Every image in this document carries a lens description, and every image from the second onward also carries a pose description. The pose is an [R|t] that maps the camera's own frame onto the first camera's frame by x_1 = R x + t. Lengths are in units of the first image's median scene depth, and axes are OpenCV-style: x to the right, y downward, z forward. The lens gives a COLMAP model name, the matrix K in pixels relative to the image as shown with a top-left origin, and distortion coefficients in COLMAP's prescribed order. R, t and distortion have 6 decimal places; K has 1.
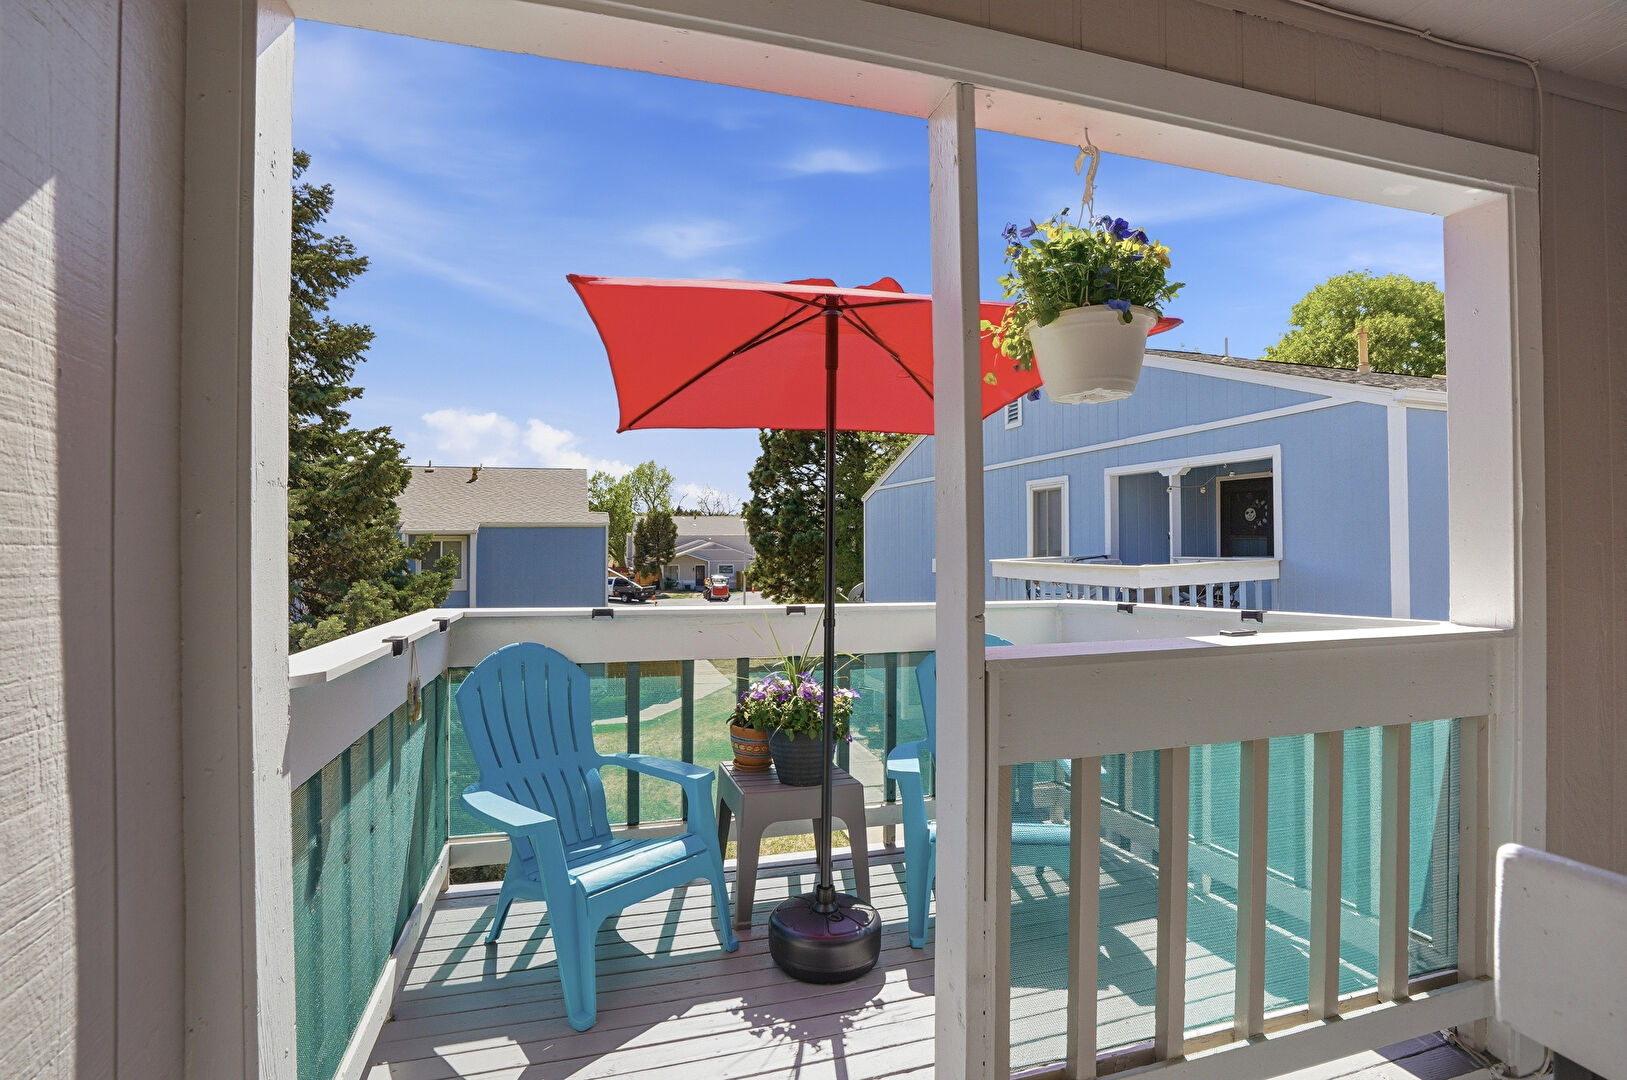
lens RADIAL K [[737.2, 0, 813.5], [0, 737.2, 540.0], [0, 0, 1]] dist [-0.082344, 0.053977]
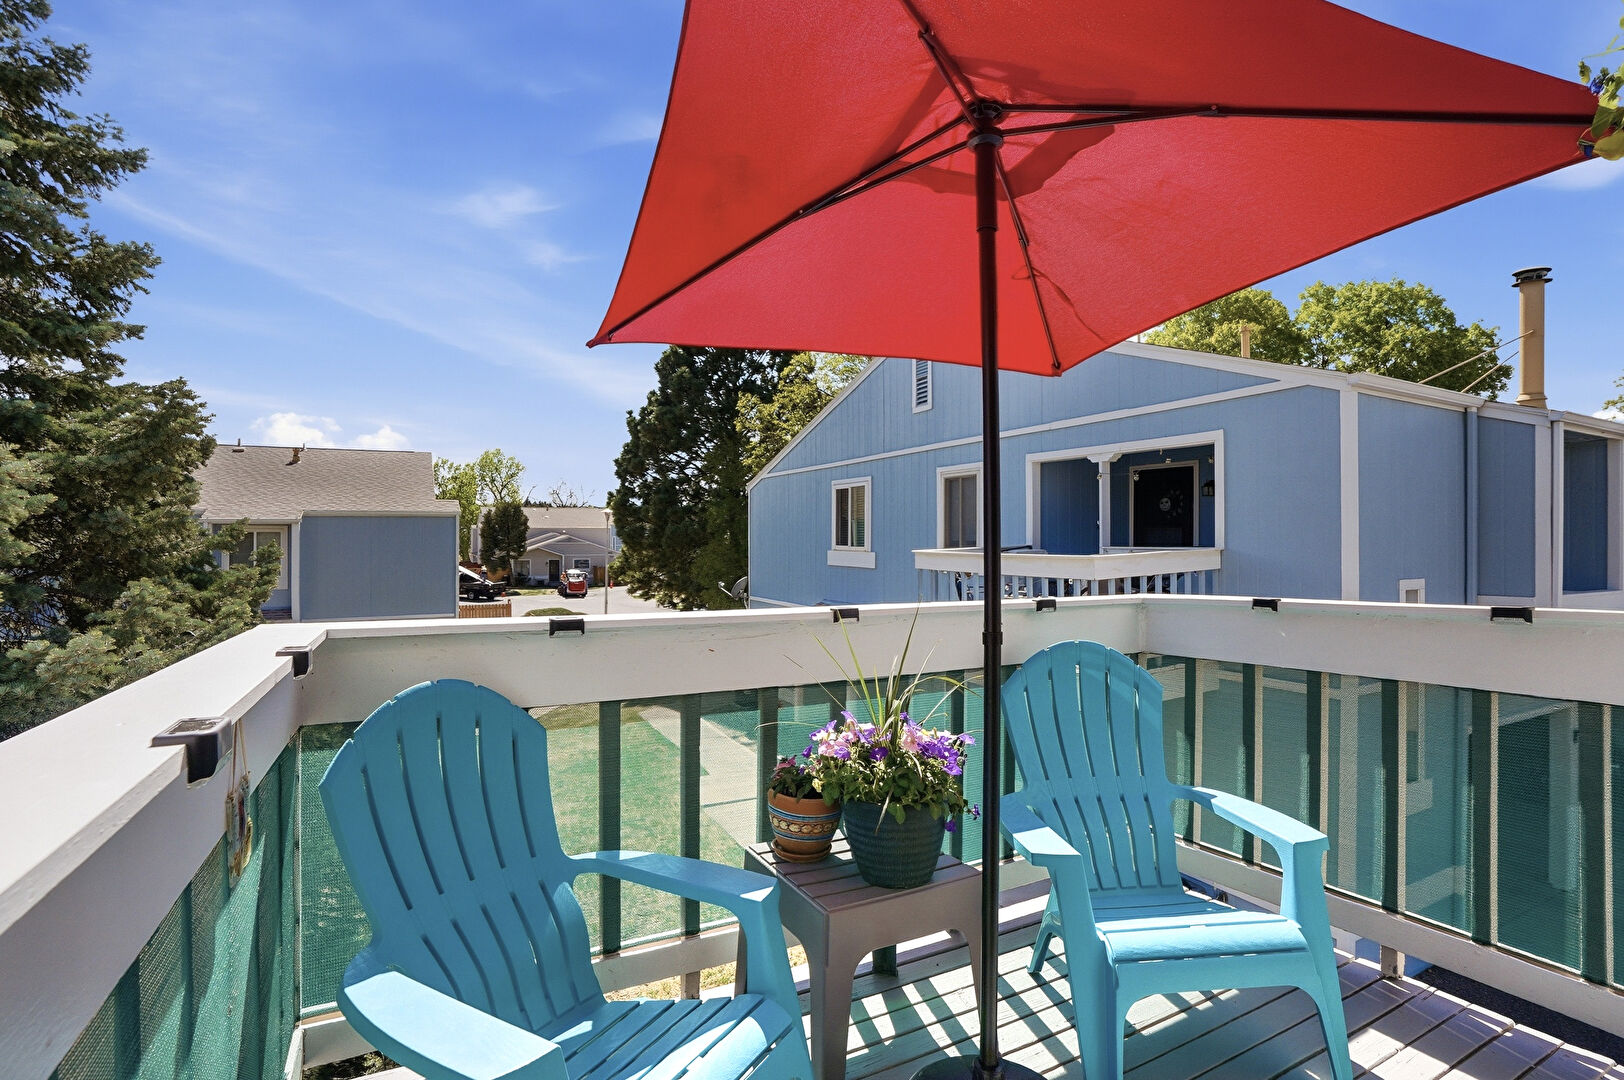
lens RADIAL K [[752.0, 0, 811.3], [0, 752.0, 543.7], [0, 0, 1]] dist [-0.071498, 0.028860]
pose [[0.983848, -0.000426, 0.179004, -0.067144], [-0.002115, 0.999900, 0.014003, 0.006930], [-0.178992, -0.014156, 0.983749, 0.116244]]
